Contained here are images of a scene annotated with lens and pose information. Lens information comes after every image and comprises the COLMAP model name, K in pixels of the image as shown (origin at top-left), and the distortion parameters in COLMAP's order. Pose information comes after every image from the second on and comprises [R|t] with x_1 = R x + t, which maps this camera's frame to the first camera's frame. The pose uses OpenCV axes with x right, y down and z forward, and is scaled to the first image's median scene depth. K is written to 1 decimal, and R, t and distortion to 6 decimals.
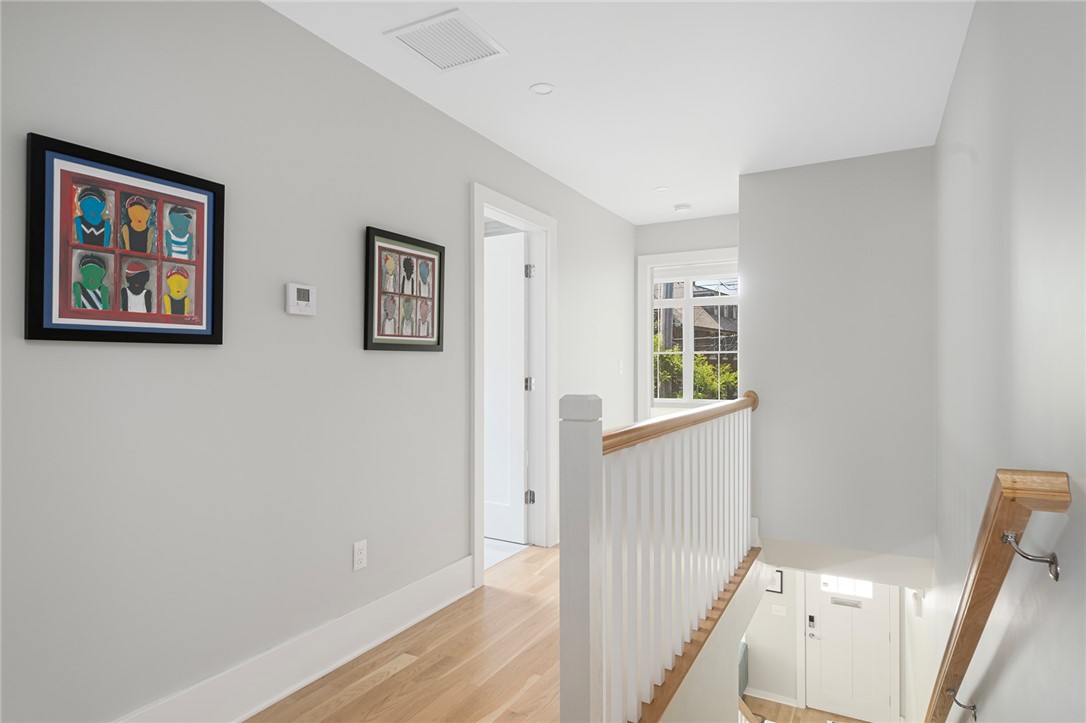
lens RADIAL K [[593.0, 0, 541.3], [0, 593.0, 360.4], [0, 0, 1]] dist [-0.000246, -0.000100]
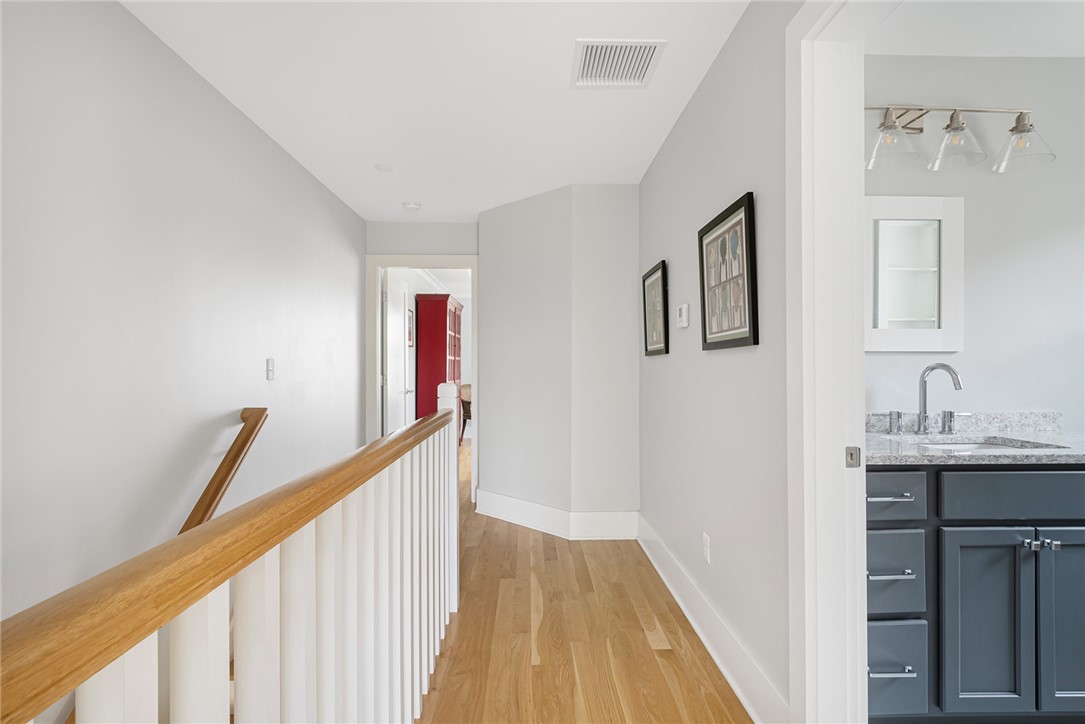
lens RADIAL K [[560.6, 0, 541.6], [0, 560.6, 364.1], [0, 0, 1]] dist [0.013617, -0.006587]
pose [[-0.864689, 0.002448, -0.502301, 0.403555], [0.007986, 0.999929, -0.008875, 0.011796], [0.502244, -0.011686, -0.864647, 1.568966]]
